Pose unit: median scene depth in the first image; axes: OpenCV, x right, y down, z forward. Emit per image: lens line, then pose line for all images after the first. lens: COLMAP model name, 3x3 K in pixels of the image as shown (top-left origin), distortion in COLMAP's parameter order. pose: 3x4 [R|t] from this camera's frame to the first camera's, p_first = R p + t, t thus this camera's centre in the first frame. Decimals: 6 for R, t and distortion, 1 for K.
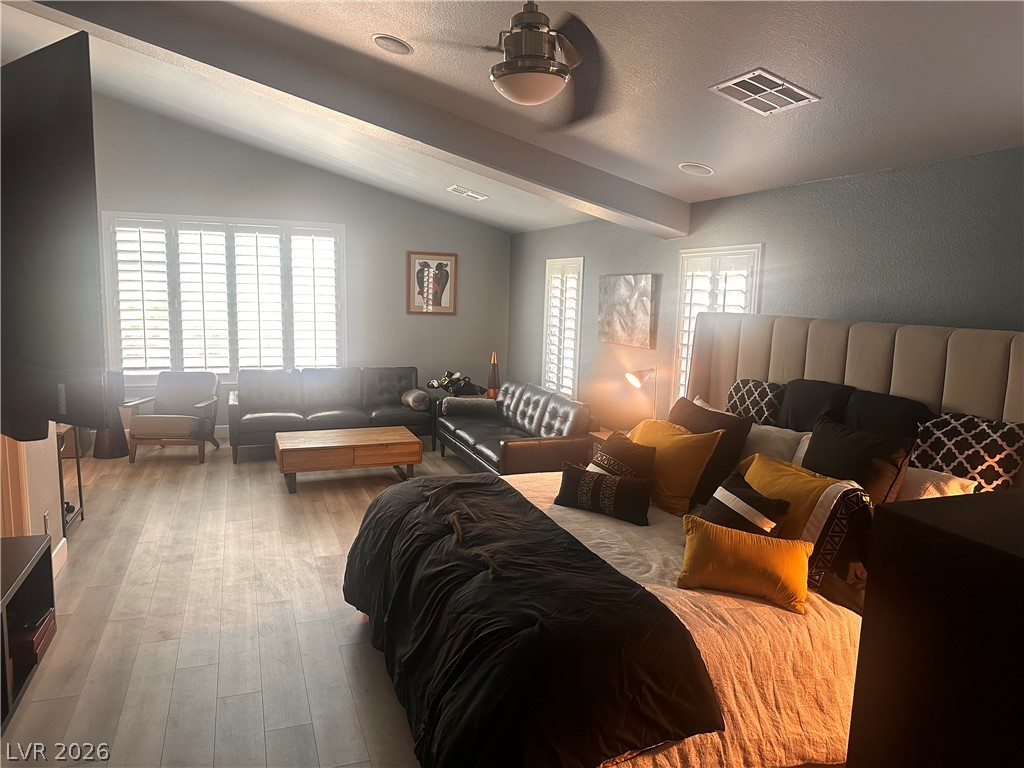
lens RADIAL K [[722.2, 0, 513.3], [0, 722.2, 383.5], [0, 0, 1]] dist [0.058979, -0.001668]
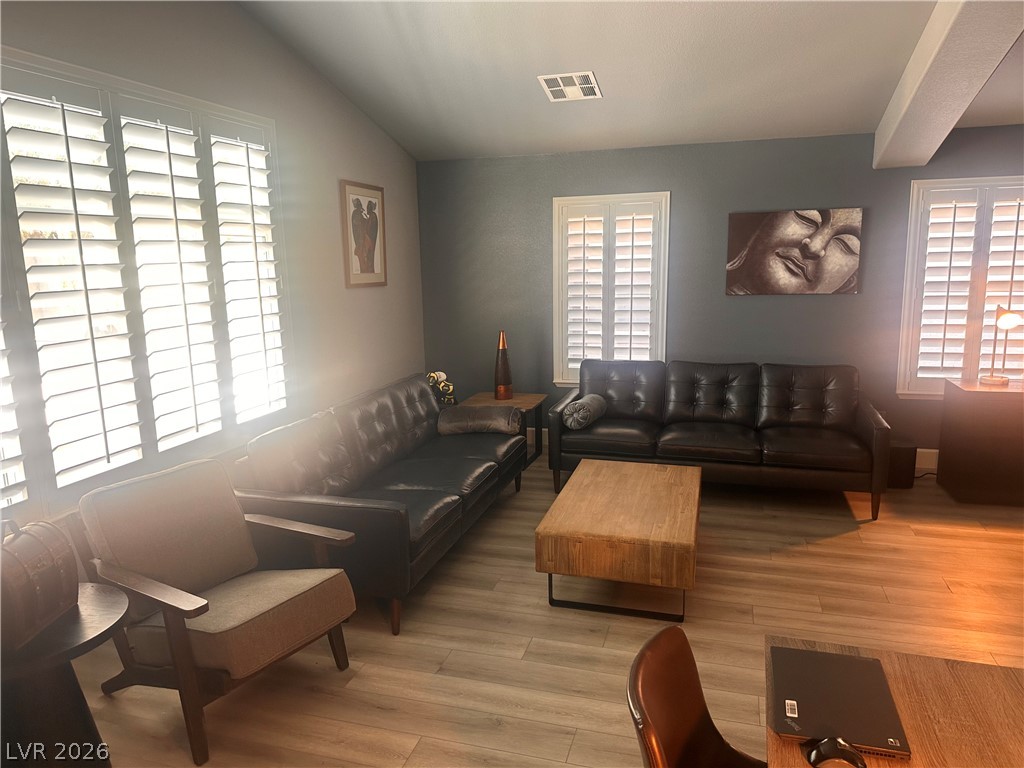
lens RADIAL K [[722.2, 0, 512.9], [0, 722.2, 387.5], [0, 0, 1]] dist [0.058979, -0.001668]
pose [[0.604447, -0.183077, 0.775324, -0.654408], [0.140475, 0.982480, 0.122478, -0.086140], [-0.784163, 0.034882, 0.619574, 0.649449]]
